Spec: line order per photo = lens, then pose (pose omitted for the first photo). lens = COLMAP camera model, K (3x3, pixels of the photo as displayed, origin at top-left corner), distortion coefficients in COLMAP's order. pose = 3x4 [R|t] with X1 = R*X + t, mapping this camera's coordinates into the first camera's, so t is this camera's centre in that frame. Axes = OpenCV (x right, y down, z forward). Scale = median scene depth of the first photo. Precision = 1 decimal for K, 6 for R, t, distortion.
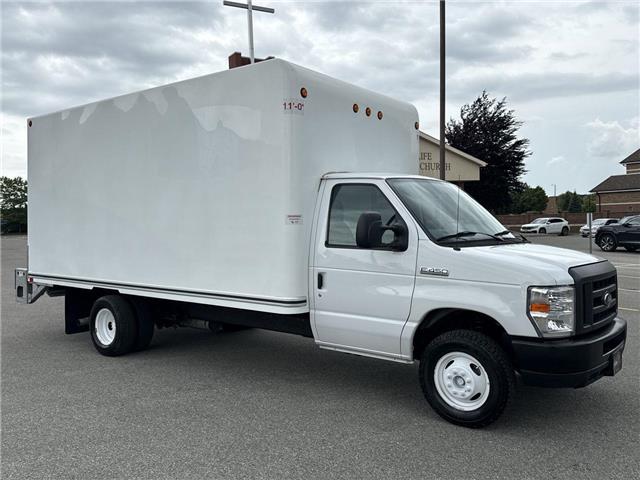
lens RADIAL K [[566.1, 0, 320.0], [0, 566.1, 240.0], [0, 0, 1]] dist [0.137858, -0.229638]
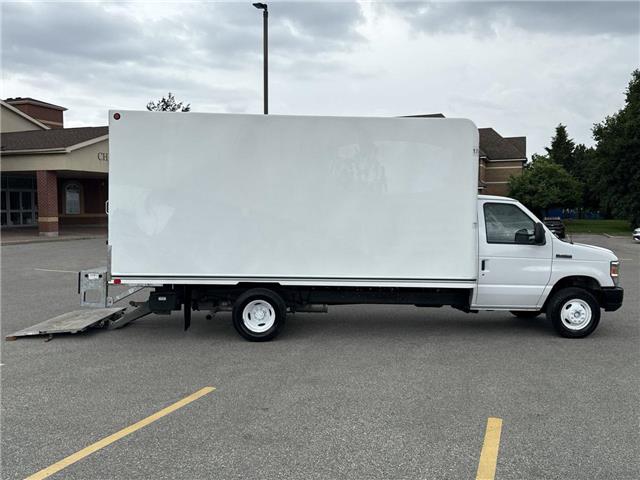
lens RADIAL K [[566.1, 0, 320.0], [0, 566.1, 240.0], [0, 0, 1]] dist [0.137858, -0.229638]
pose [[0.763264, -0.012098, 0.645974, -1.359224], [0.001938, 0.999863, 0.016436, -0.023694], [-0.646084, -0.011293, 0.763183, 0.095217]]
